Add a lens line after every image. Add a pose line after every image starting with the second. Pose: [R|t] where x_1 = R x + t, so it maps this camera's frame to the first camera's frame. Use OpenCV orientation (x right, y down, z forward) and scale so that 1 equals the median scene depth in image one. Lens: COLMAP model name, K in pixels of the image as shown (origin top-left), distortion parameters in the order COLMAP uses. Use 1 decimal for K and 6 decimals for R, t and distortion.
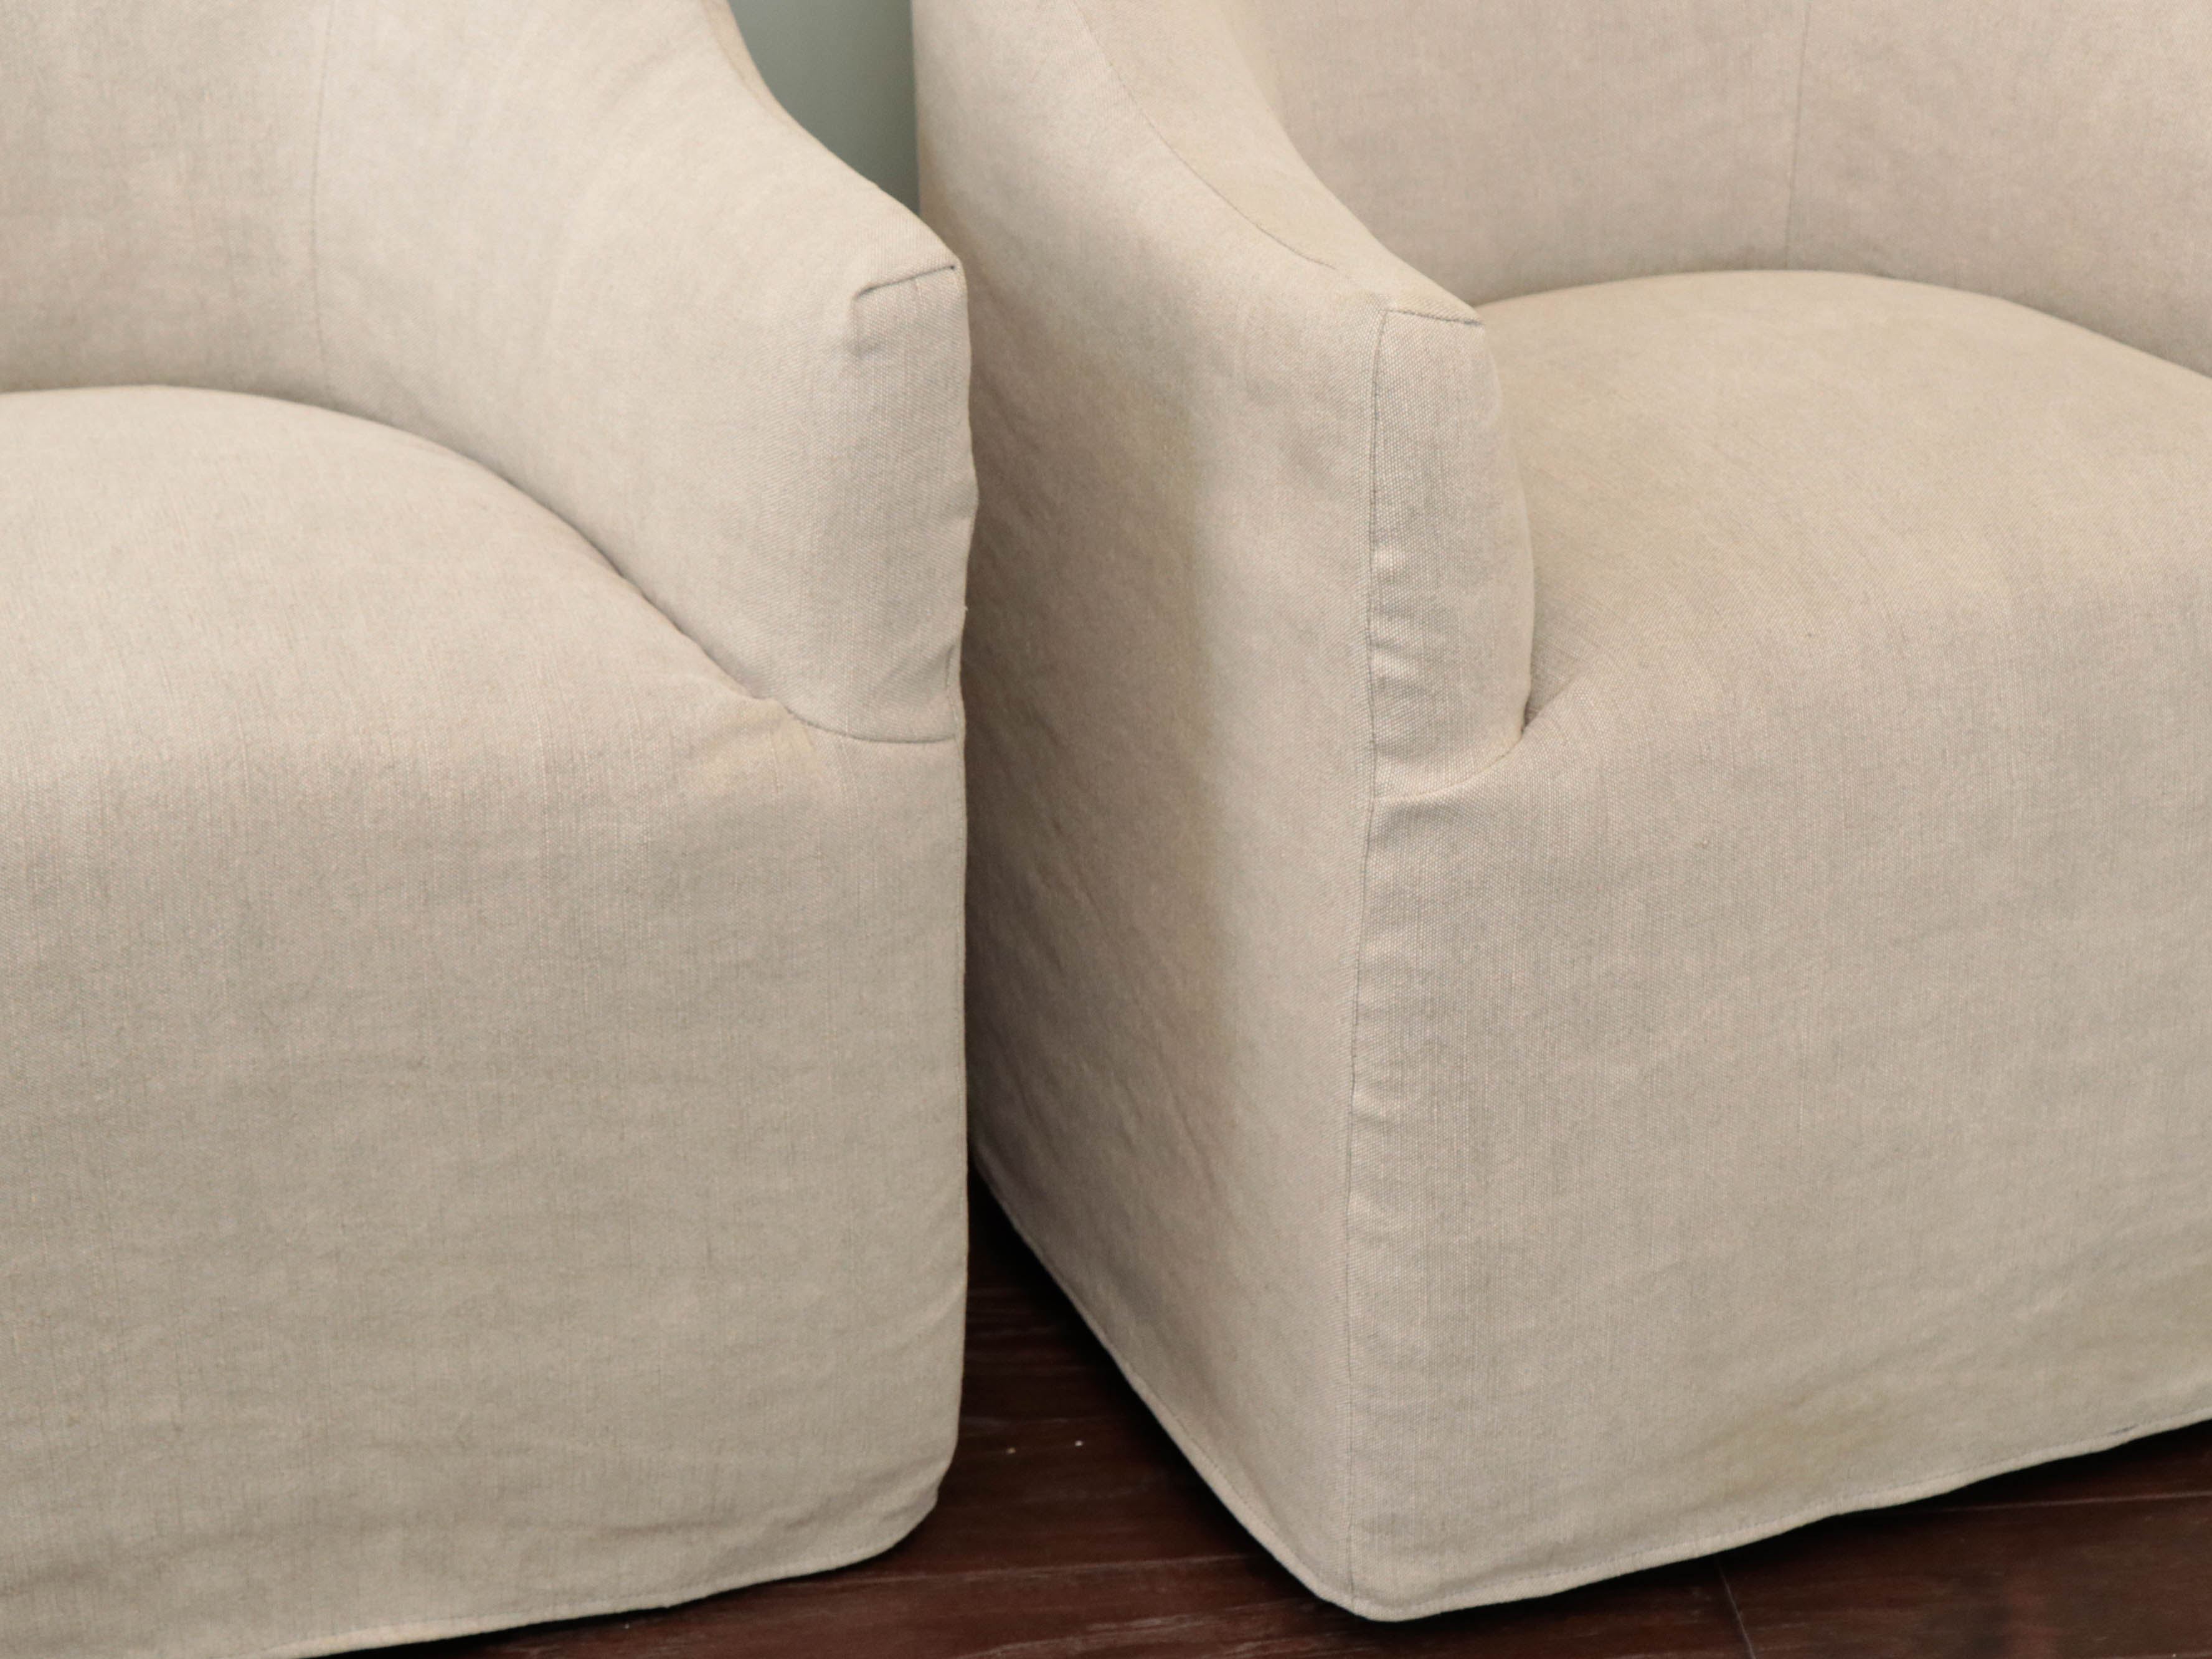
lens RADIAL K [[5124.7, 0, 1106.0], [0, 5124.7, 829.5], [0, 0, 1]] dist [0.005582, -0.130634]
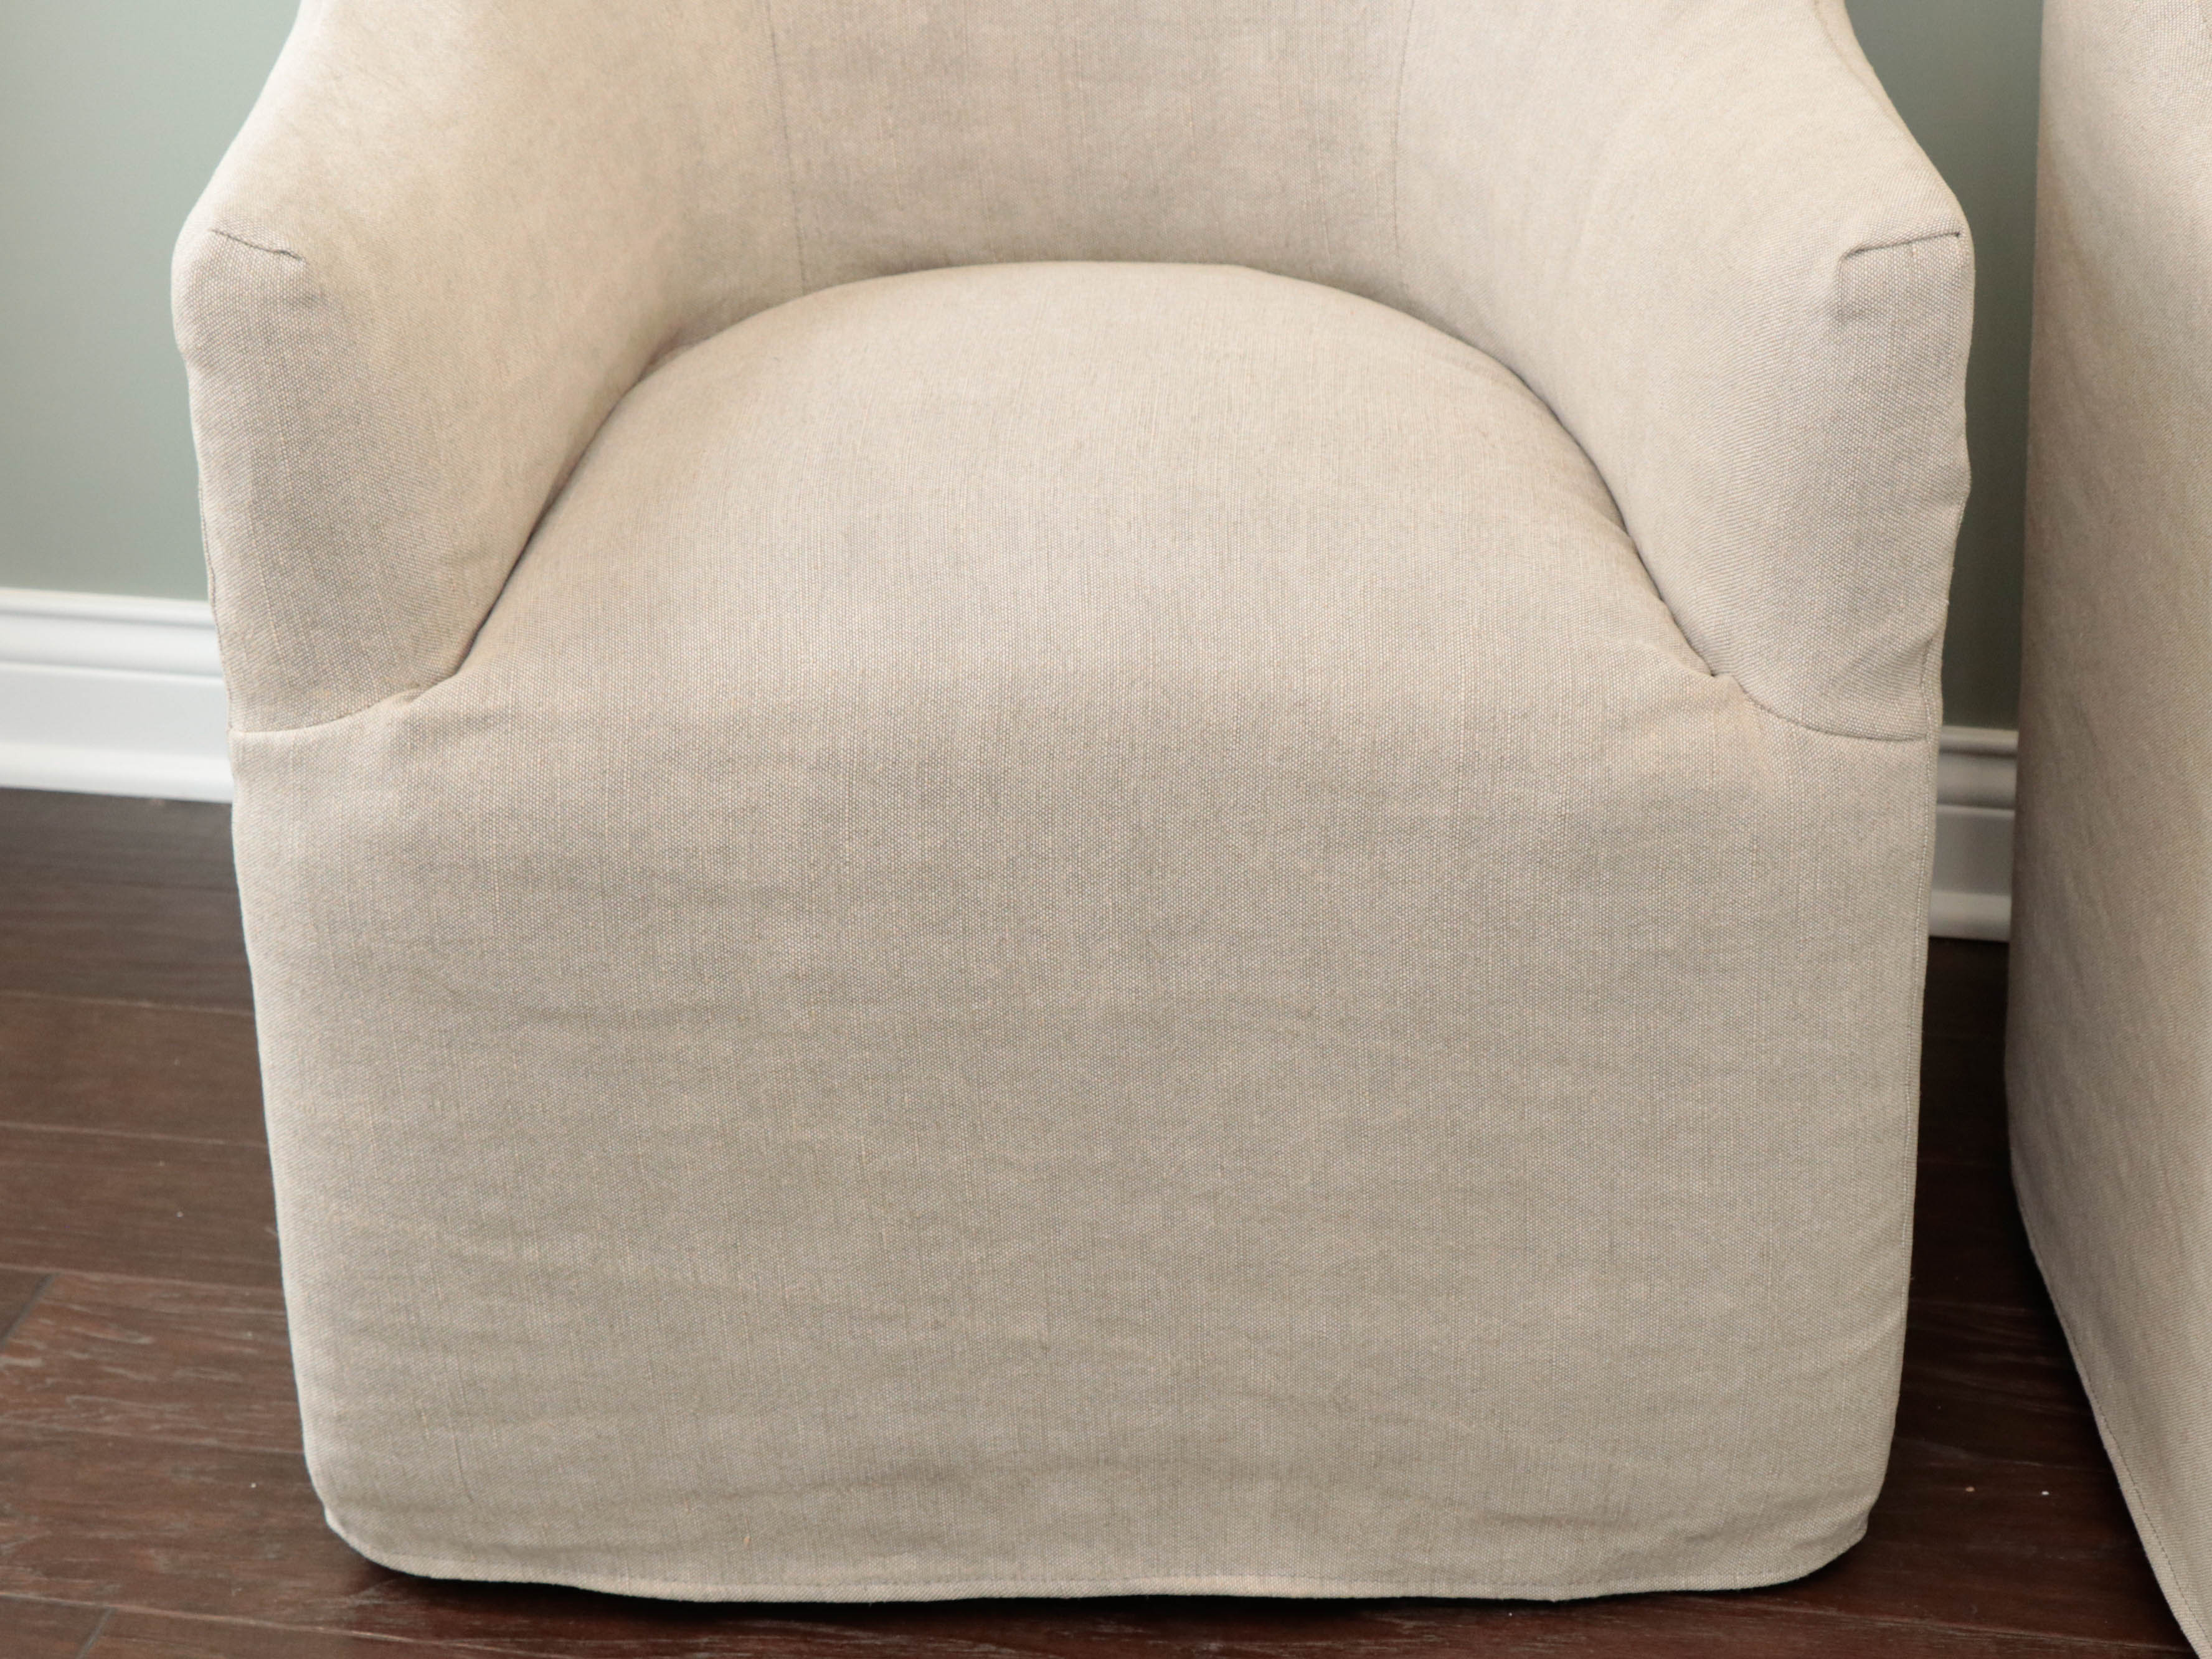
lens RADIAL K [[5044.2, 0, 1142.2], [0, 5044.2, 801.3], [0, 0, 1]] dist [-0.014589, 0.307407]
pose [[0.947912, 0.123330, -0.293687, 0.105524], [-0.113577, 0.992265, 0.050102, -0.036391], [0.297595, -0.014137, 0.954588, 0.090786]]
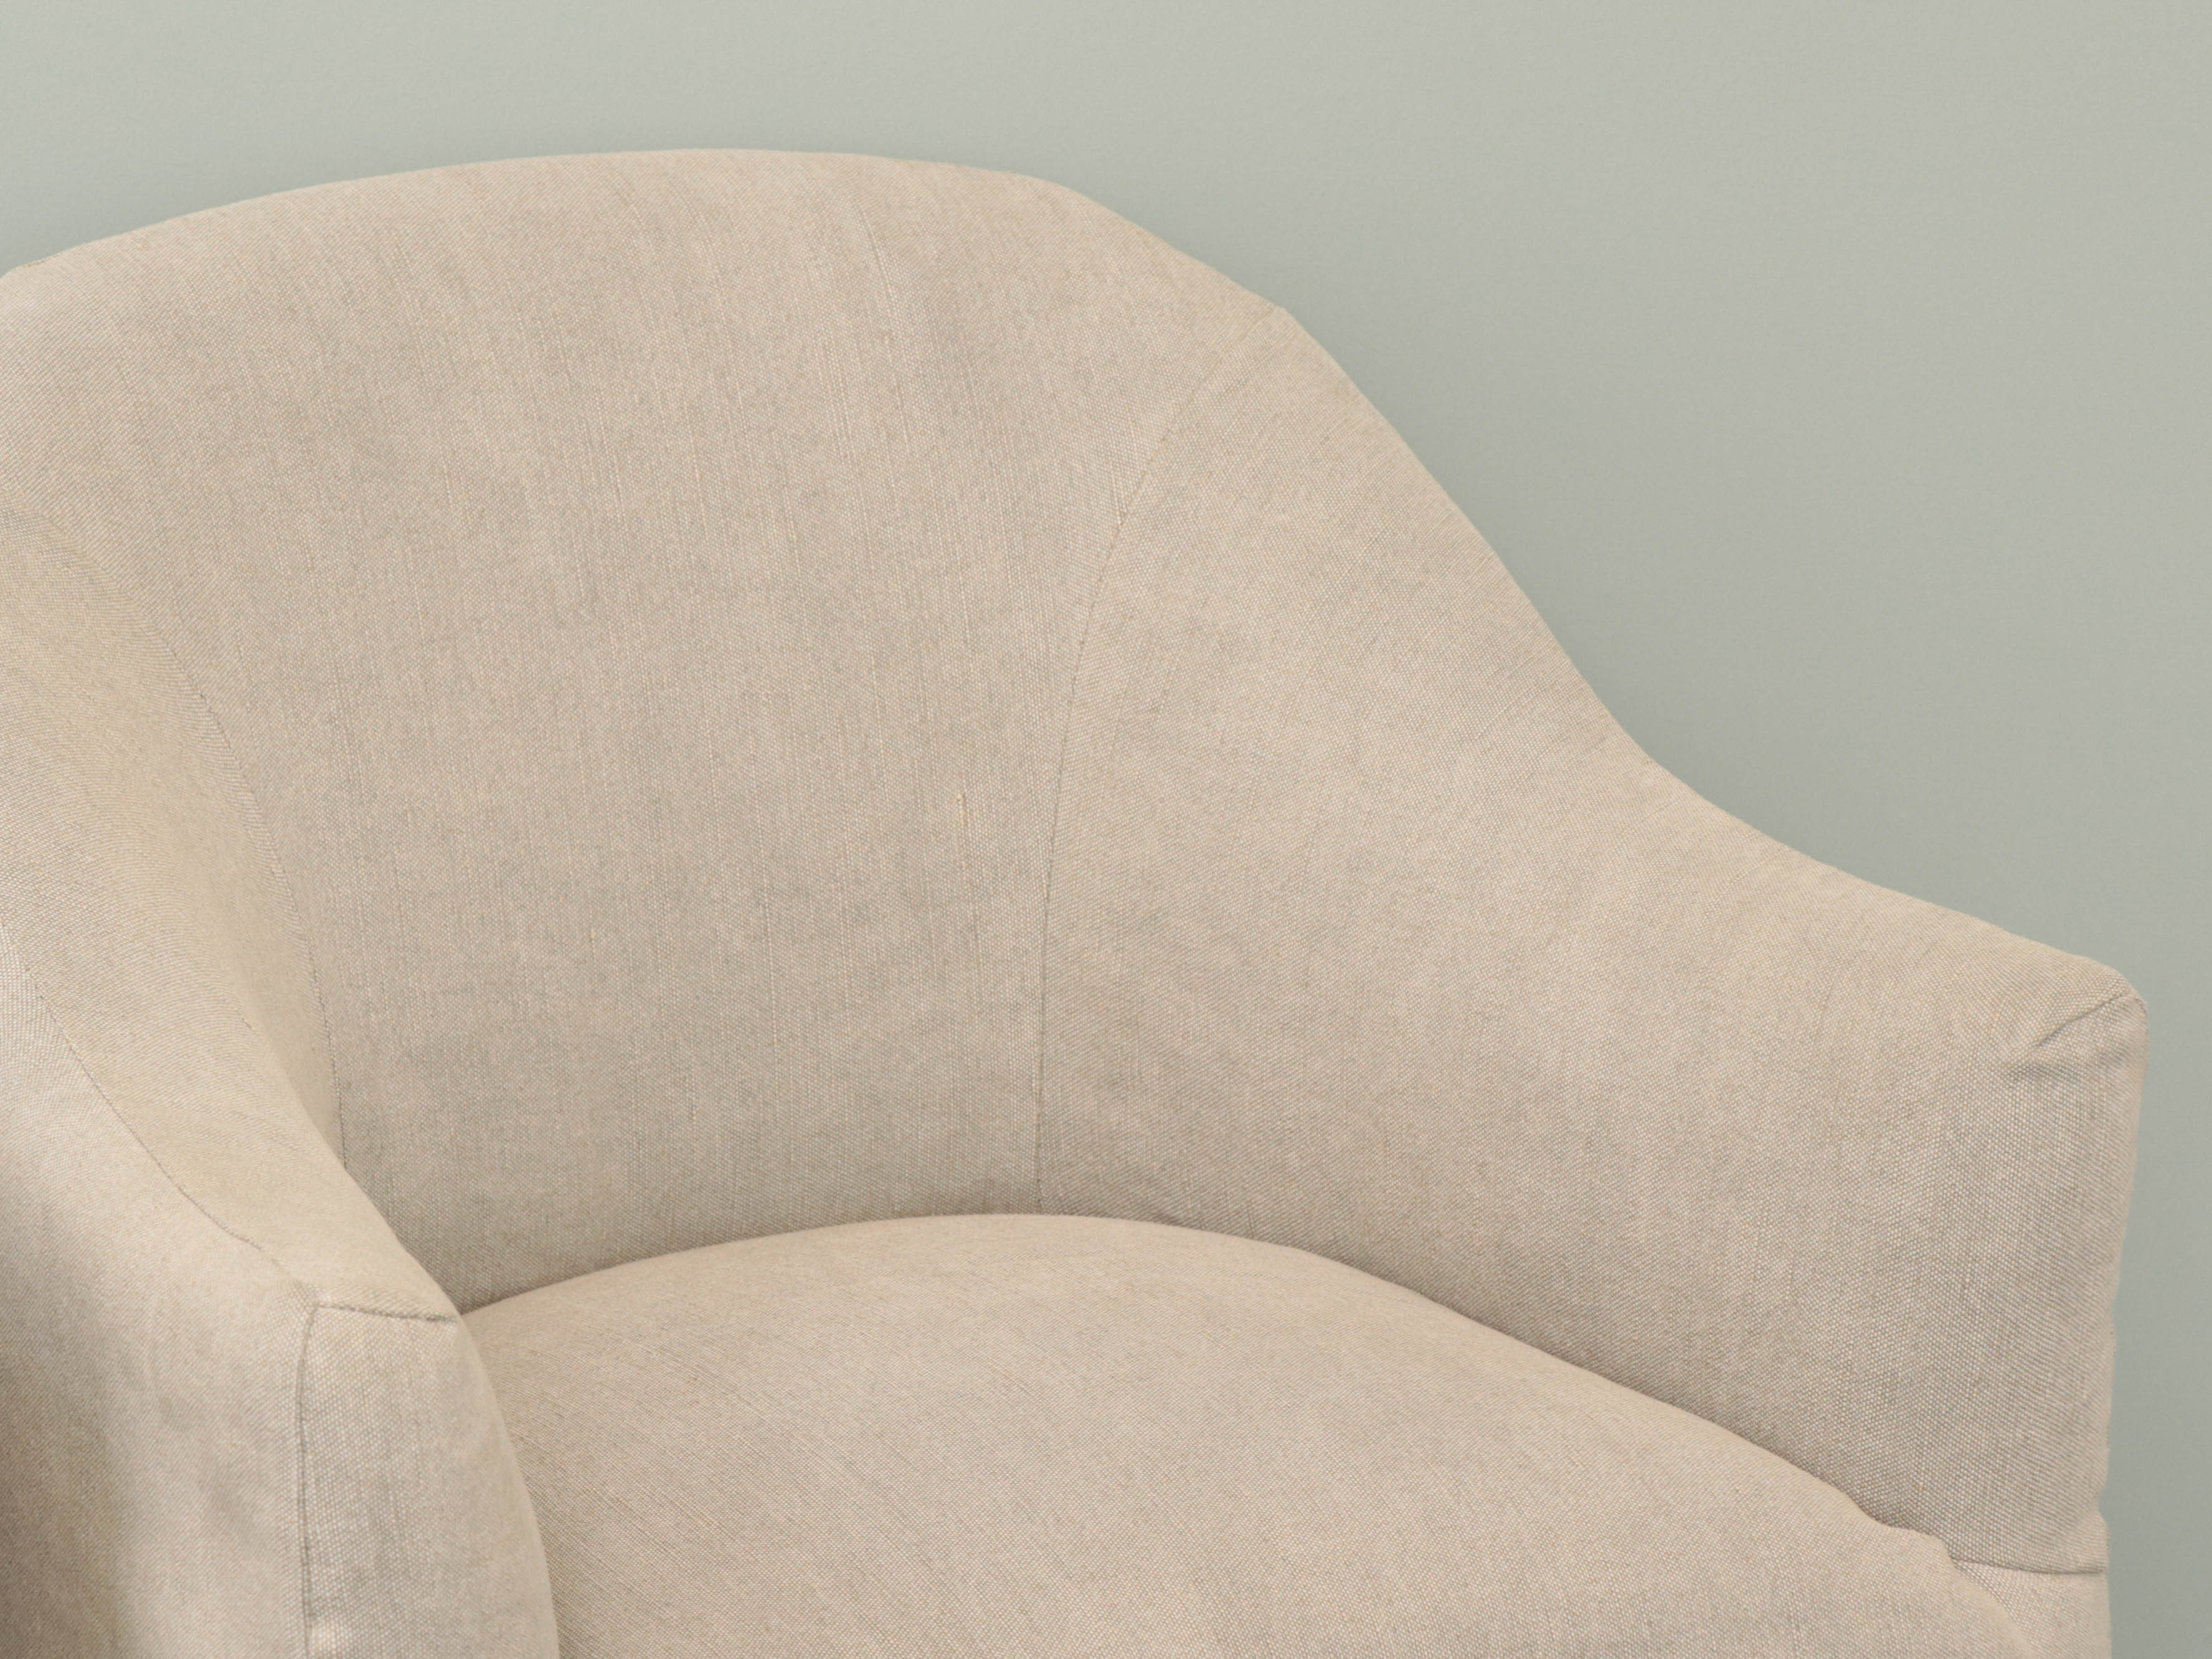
lens RADIAL K [[7014.3, 0, 1106.0], [0, 7014.3, 829.5], [0, 0, 1]] dist [0.077069, -2.091546]
pose [[0.998428, -0.011202, 0.054911, 0.105544], [0.019226, 0.988822, -0.147857, -0.015165], [-0.052641, 0.148681, 0.987483, -0.024512]]
